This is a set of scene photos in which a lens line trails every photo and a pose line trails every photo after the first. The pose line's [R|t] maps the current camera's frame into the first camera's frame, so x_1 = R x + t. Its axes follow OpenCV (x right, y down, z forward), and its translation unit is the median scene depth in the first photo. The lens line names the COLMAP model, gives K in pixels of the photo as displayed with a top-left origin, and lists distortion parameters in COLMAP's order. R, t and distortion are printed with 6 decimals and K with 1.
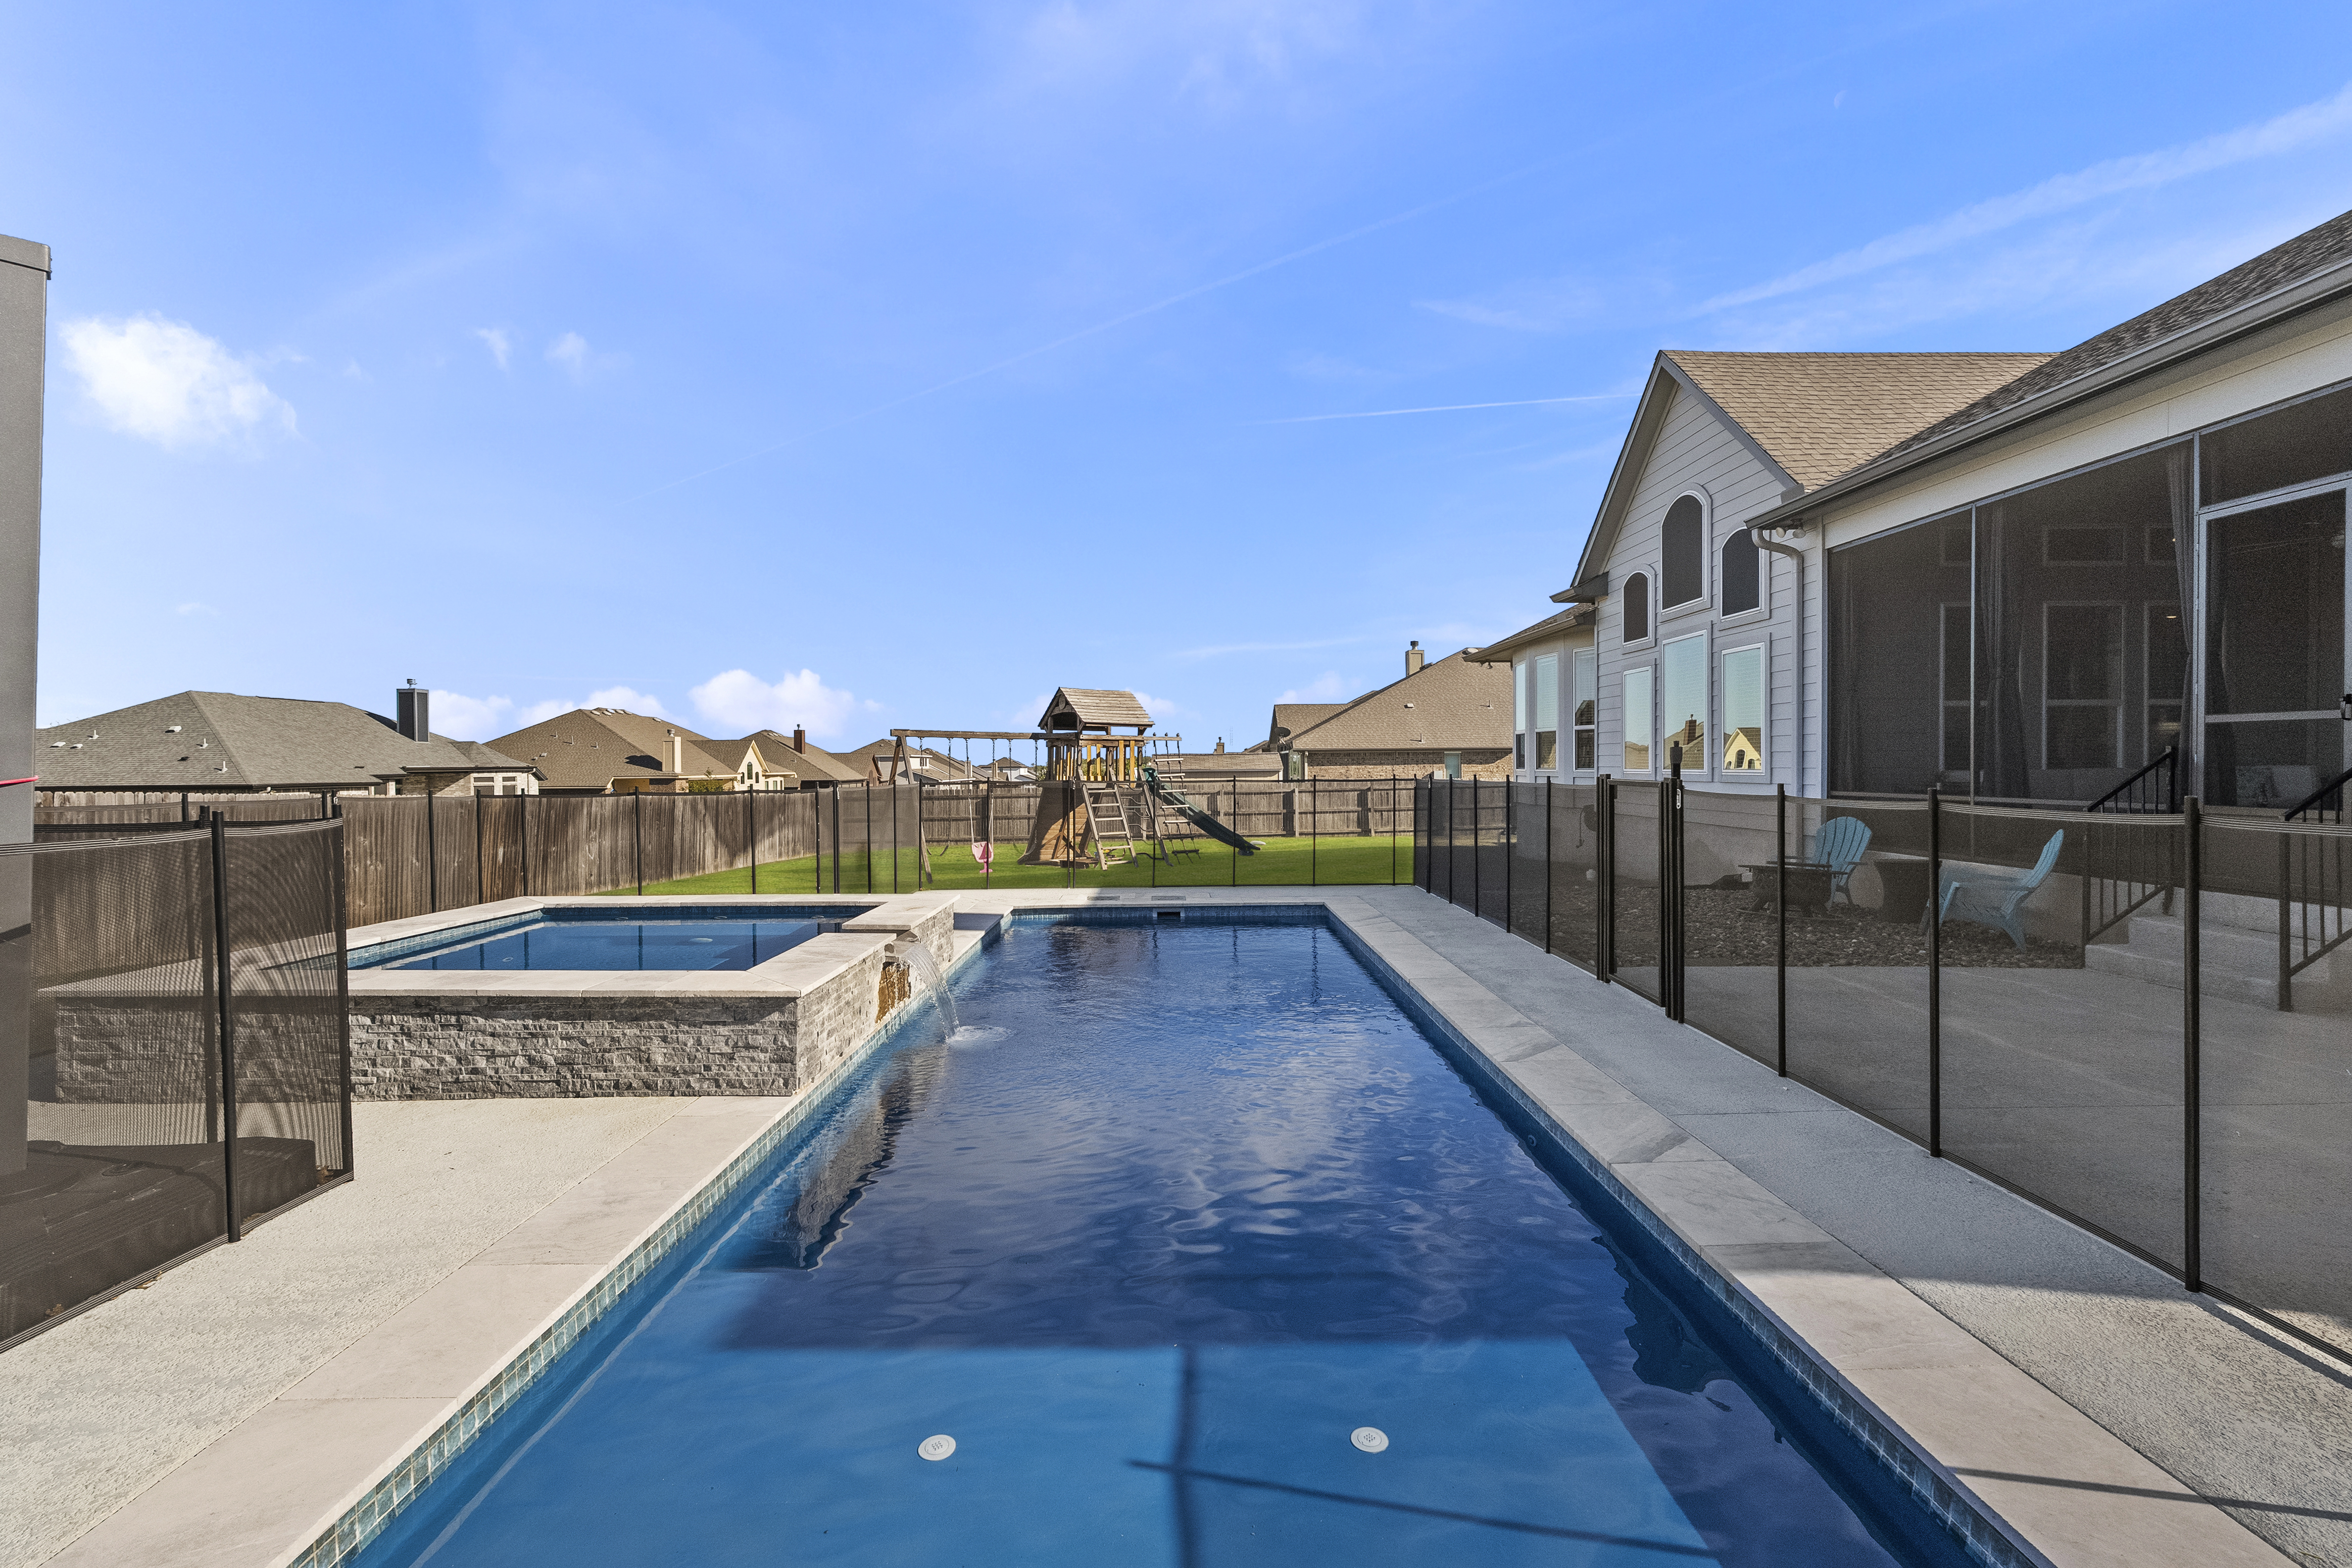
lens RADIAL K [[1043.9, 0, 1178.9], [0, 1043.9, 757.6], [0, 0, 1]] dist [-0.002483, 0.000748]
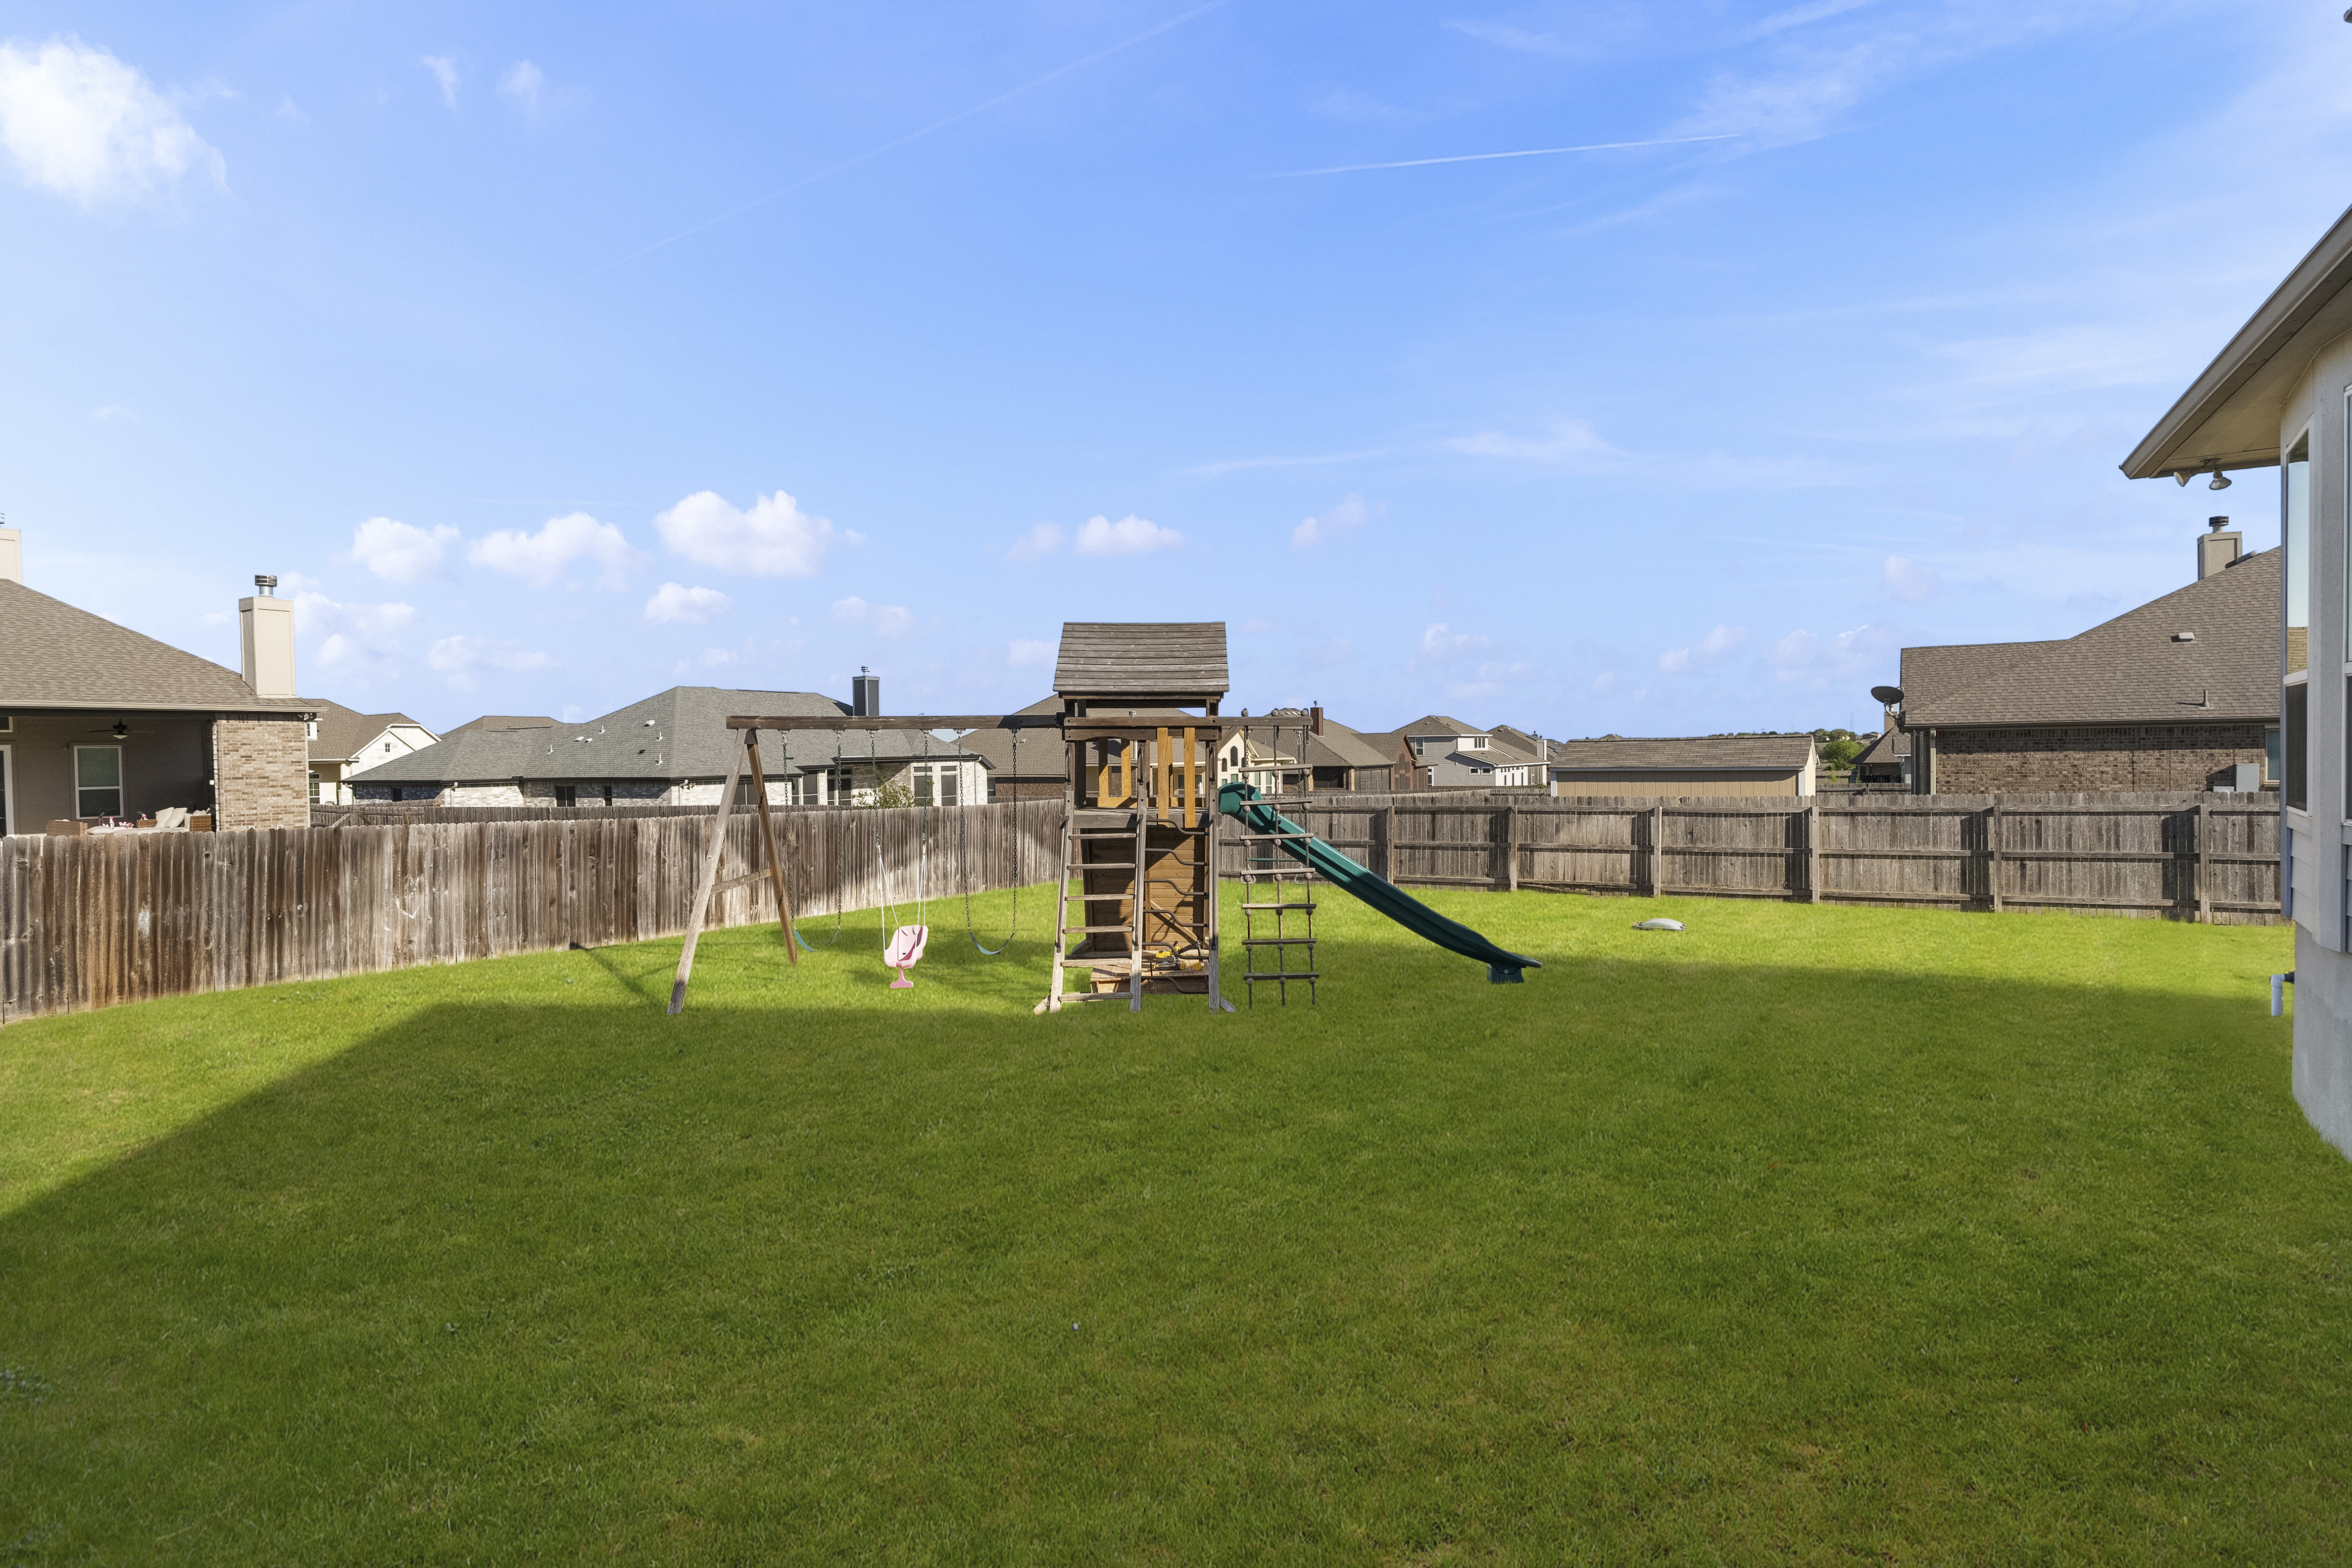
lens RADIAL K [[1154.9, 0, 1183.7], [0, 1154.9, 767.7], [0, 0, 1]] dist [0.003073, -0.000005]
pose [[0.847386, 0.003716, -0.530964, 0.350242], [0.011981, 0.999587, 0.026117, -0.018140], [0.530842, -0.028493, 0.846992, 0.828746]]
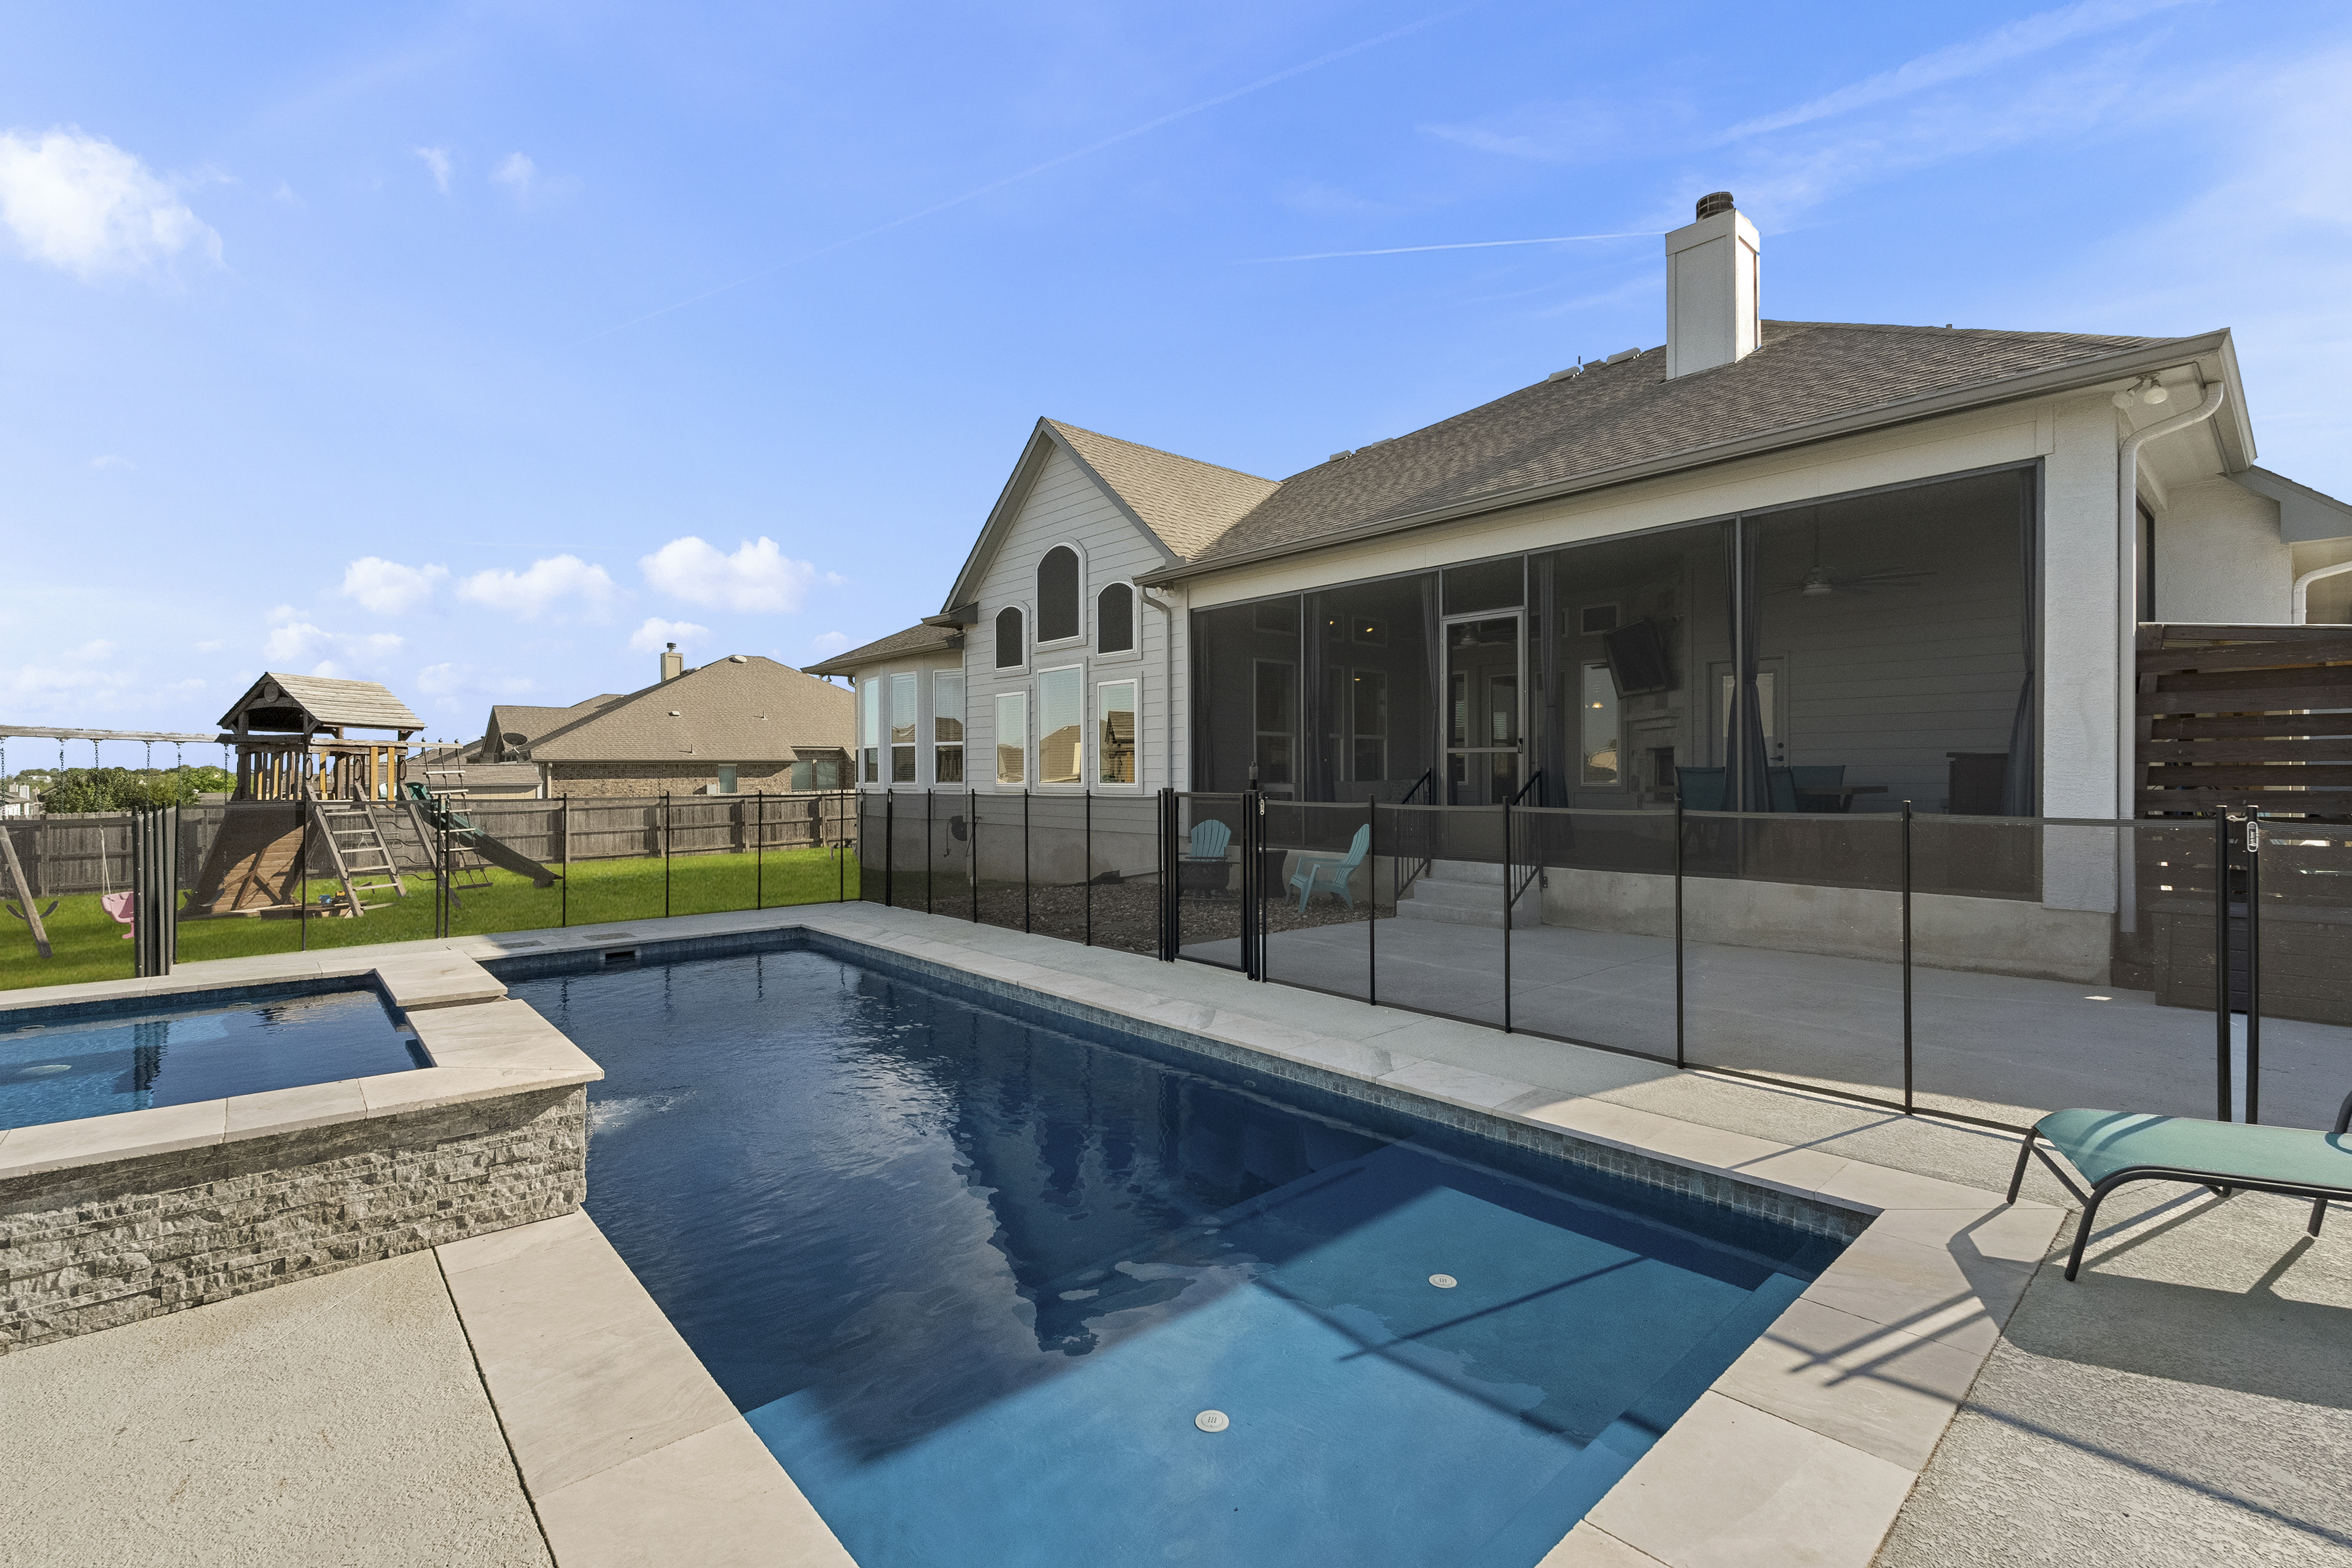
lens RADIAL K [[1043.9, 0, 1182.1], [0, 1043.9, 776.0], [0, 0, 1]] dist [-0.002483, 0.000748]
pose [[0.748776, 0.001769, 0.662821, -0.179950], [-0.005136, 0.999982, 0.003132, -0.000770], [-0.662803, -0.005750, 0.748772, 0.041720]]
